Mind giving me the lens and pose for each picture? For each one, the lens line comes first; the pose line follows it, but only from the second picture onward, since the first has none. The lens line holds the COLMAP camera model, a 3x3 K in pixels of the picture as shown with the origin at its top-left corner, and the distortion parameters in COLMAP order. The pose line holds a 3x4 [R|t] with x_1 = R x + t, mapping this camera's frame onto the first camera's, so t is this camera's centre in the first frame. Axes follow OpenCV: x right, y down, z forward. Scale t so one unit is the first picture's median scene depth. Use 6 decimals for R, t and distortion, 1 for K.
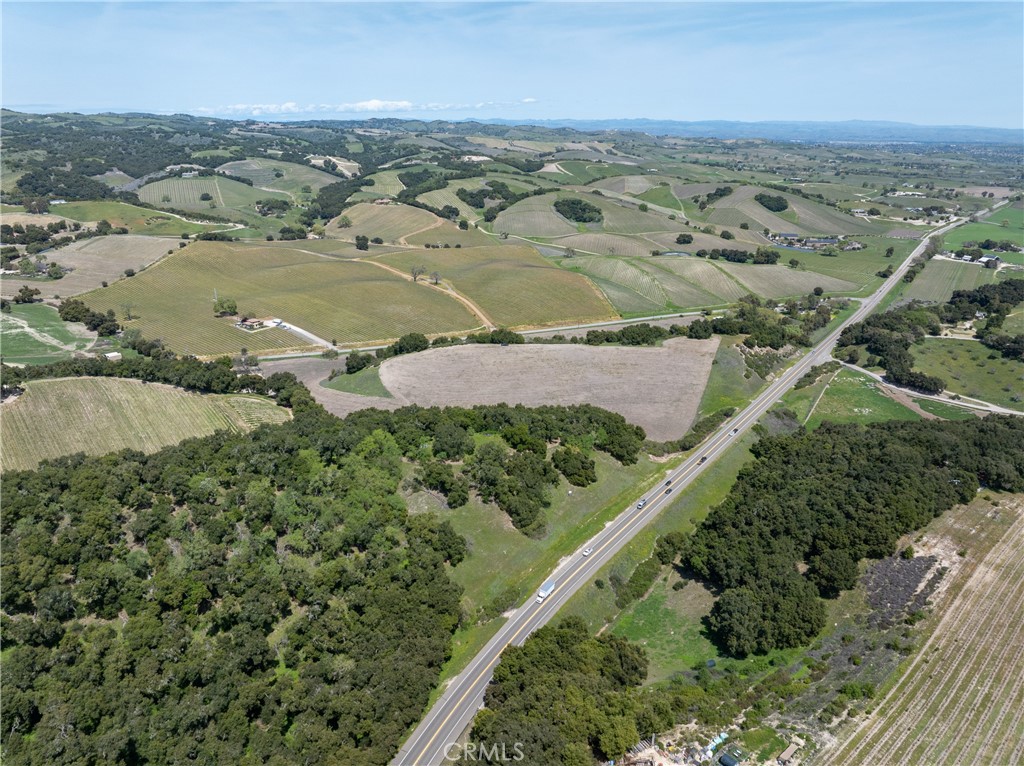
lens RADIAL K [[723.2, 0, 515.0], [0, 723.2, 379.6], [0, 0, 1]] dist [-0.035413, 0.000725]
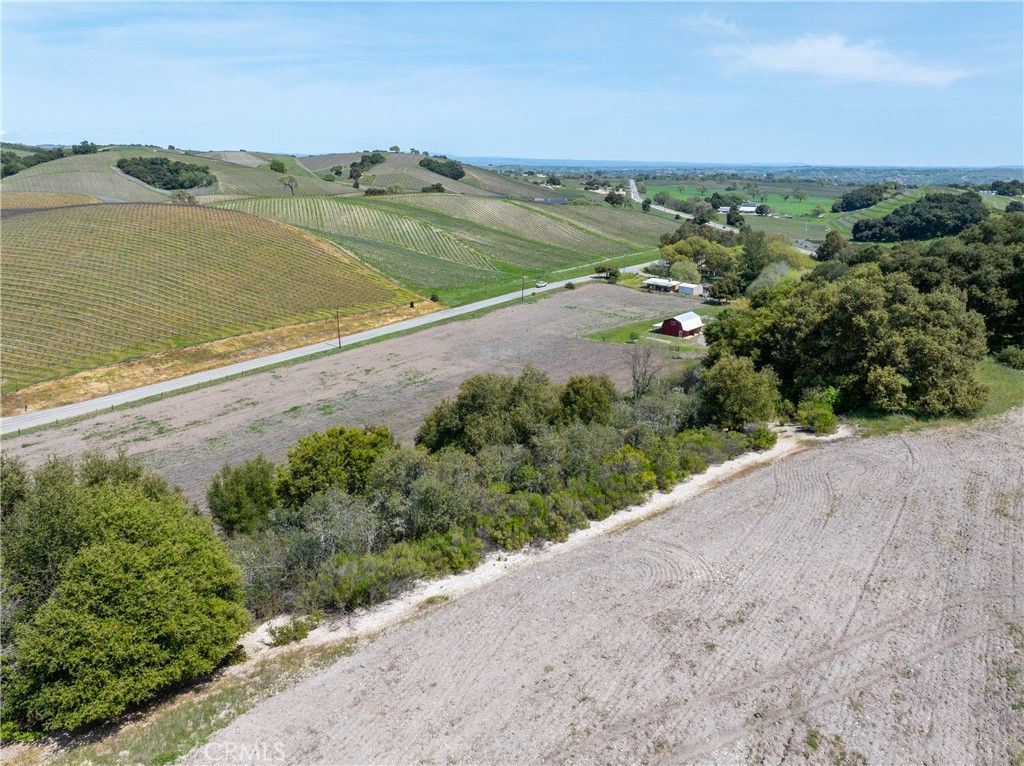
lens RADIAL K [[723.2, 0, 515.0], [0, 723.2, 379.6], [0, 0, 1]] dist [-0.035413, 0.000725]
pose [[0.842271, -0.152958, 0.516897, 0.002738], [0.175478, 0.984469, 0.005383, -0.026951], [-0.509693, 0.086170, 0.856030, 0.394787]]
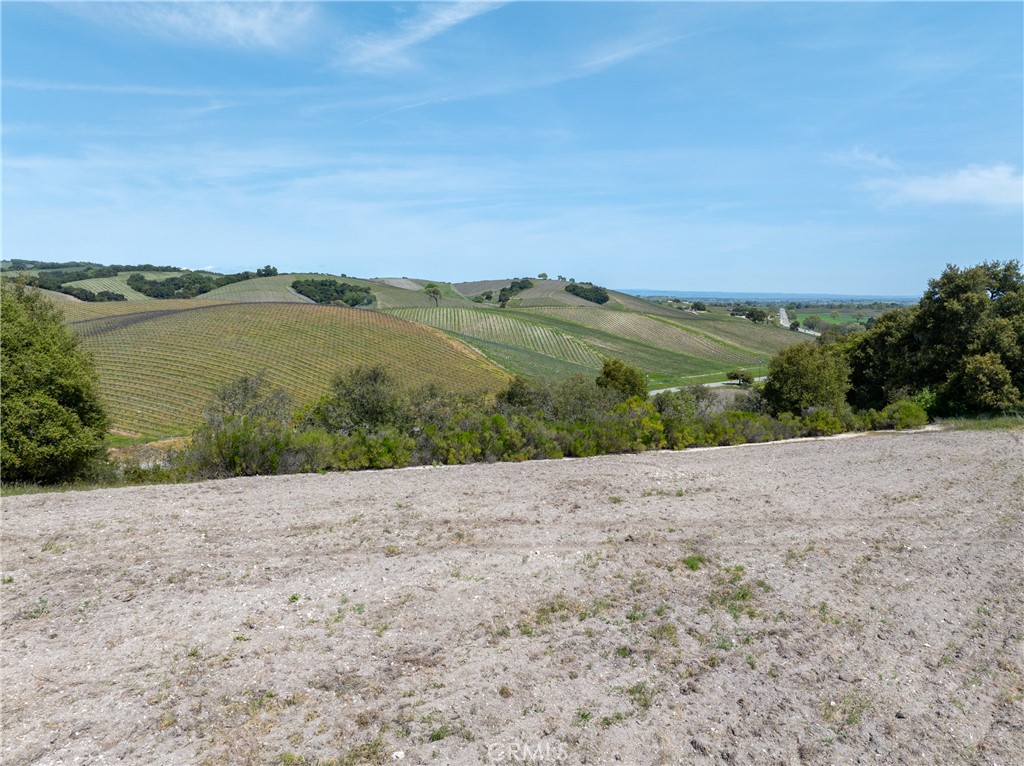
lens RADIAL K [[723.2, 0, 515.0], [0, 723.2, 379.6], [0, 0, 1]] dist [-0.035413, 0.000725]
pose [[0.933434, -0.039036, 0.356619, 0.009017], [0.115648, 0.973737, -0.196116, -0.018742], [-0.339597, 0.224304, 0.913434, 0.396198]]
